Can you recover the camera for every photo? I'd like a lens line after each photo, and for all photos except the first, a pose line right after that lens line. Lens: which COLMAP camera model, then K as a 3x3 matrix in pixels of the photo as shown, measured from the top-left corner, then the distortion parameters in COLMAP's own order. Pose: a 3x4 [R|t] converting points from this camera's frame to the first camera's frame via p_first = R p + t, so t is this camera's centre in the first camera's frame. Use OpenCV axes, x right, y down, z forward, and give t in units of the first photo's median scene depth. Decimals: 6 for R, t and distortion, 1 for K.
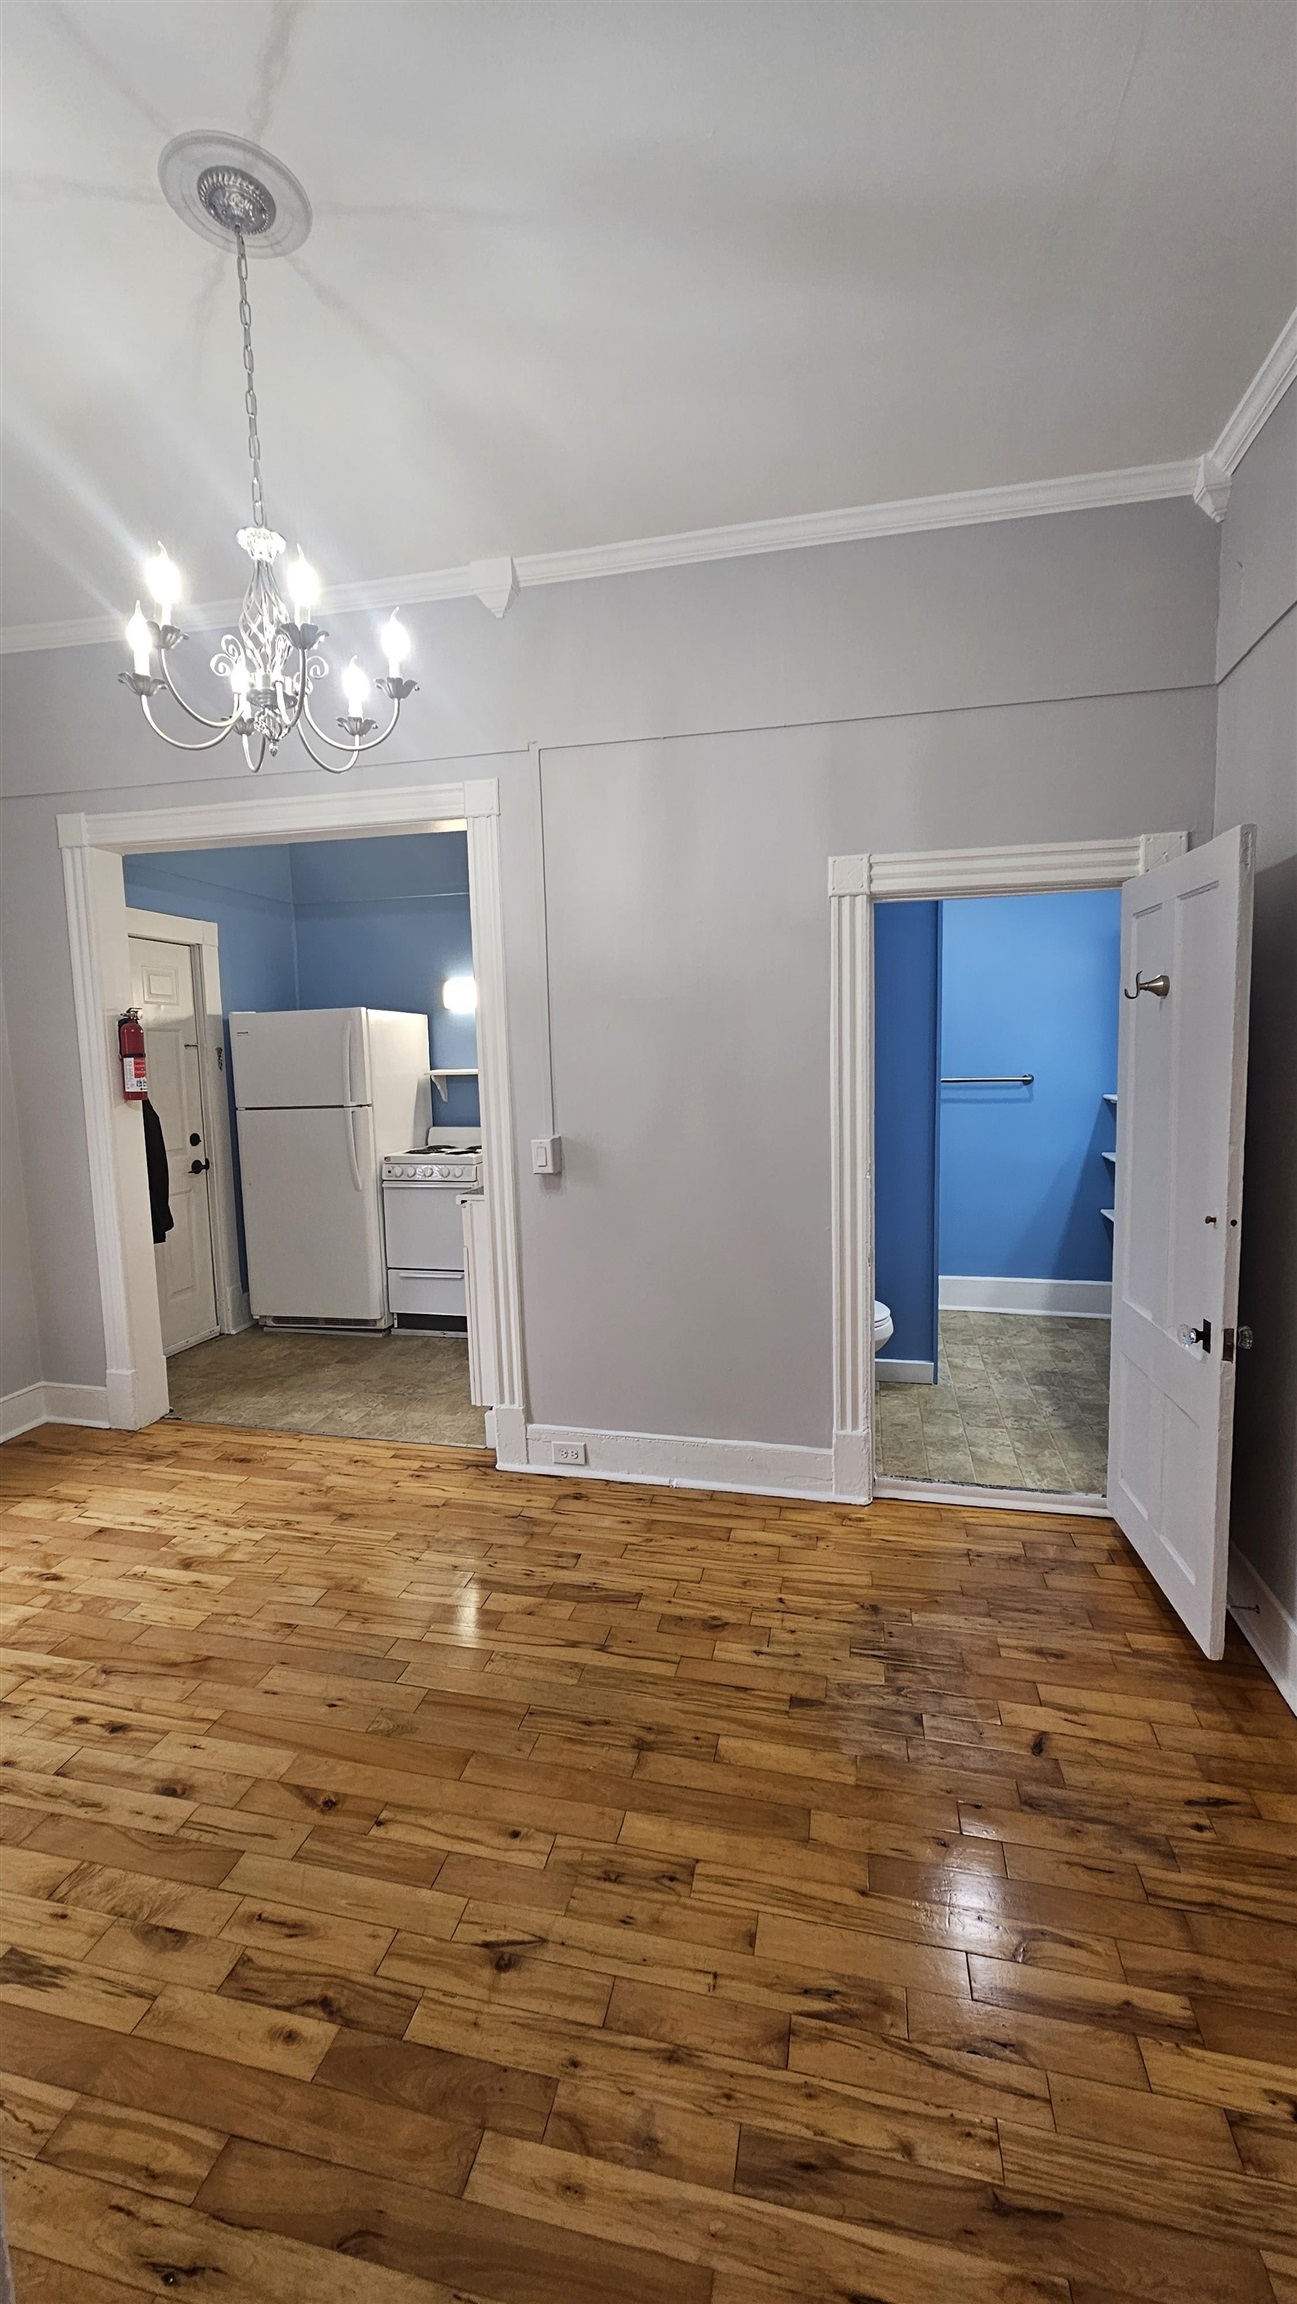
lens RADIAL K [[934.7, 0, 643.0], [0, 934.7, 1150.7], [0, 0, 1]] dist [0.000559, -0.001623]
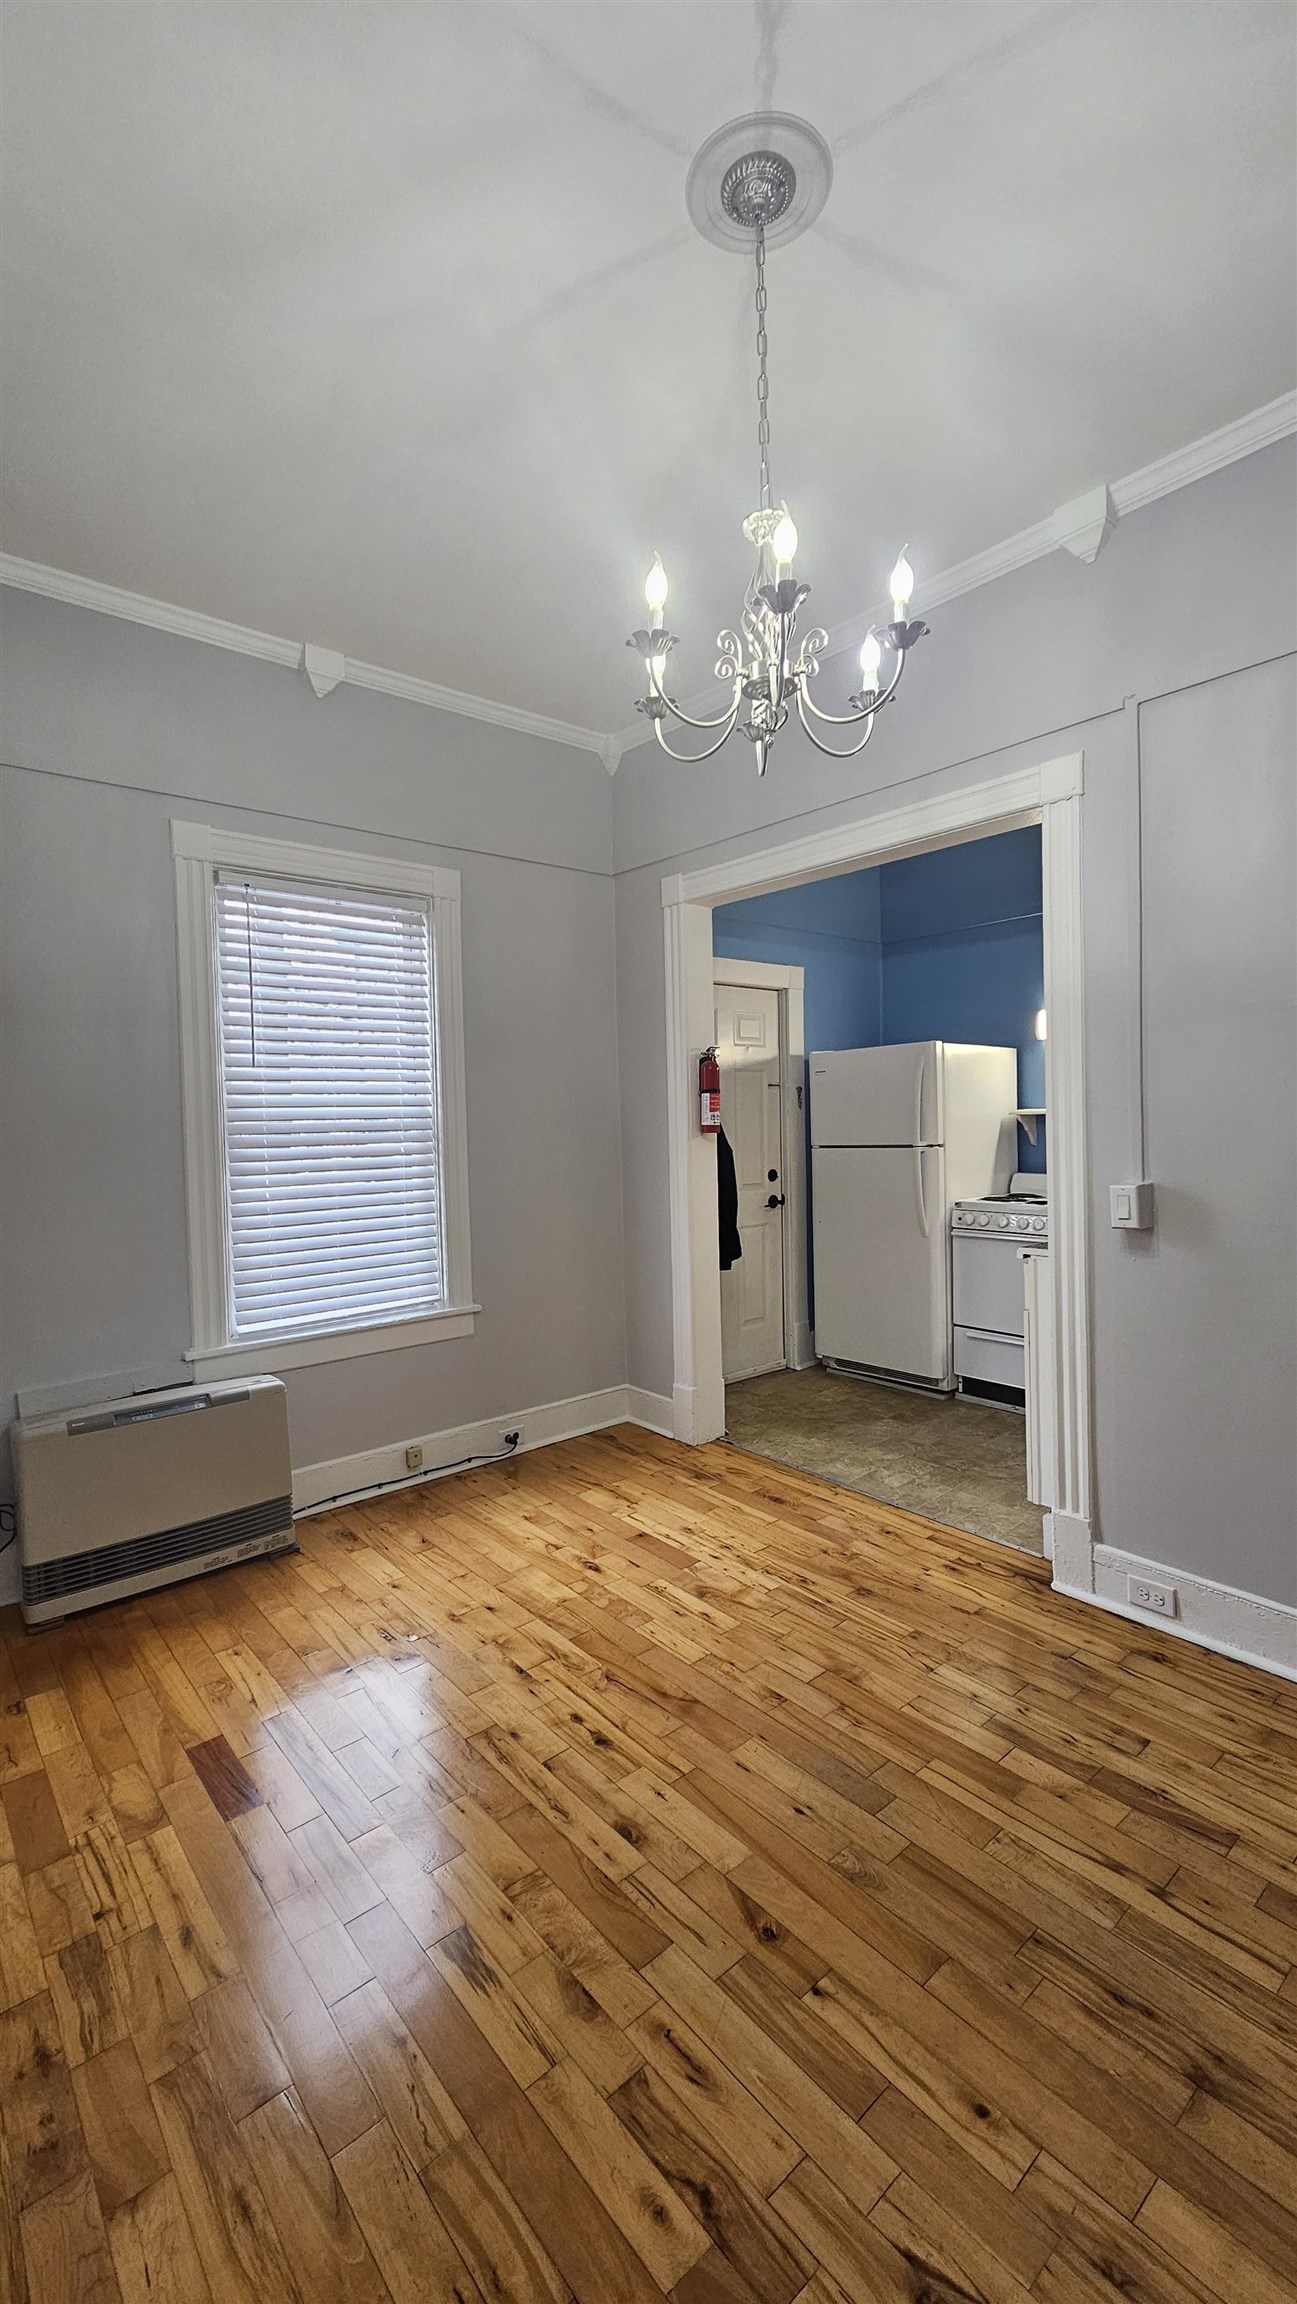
lens RADIAL K [[934.7, 0, 641.1], [0, 934.7, 1153.5], [0, 0, 1]] dist [0.000559, -0.001623]
pose [[0.797941, 0.023786, -0.602265, 0.050269], [-0.056059, 0.997818, -0.034865, 0.014254], [0.600122, 0.061583, 0.797534, 0.142665]]
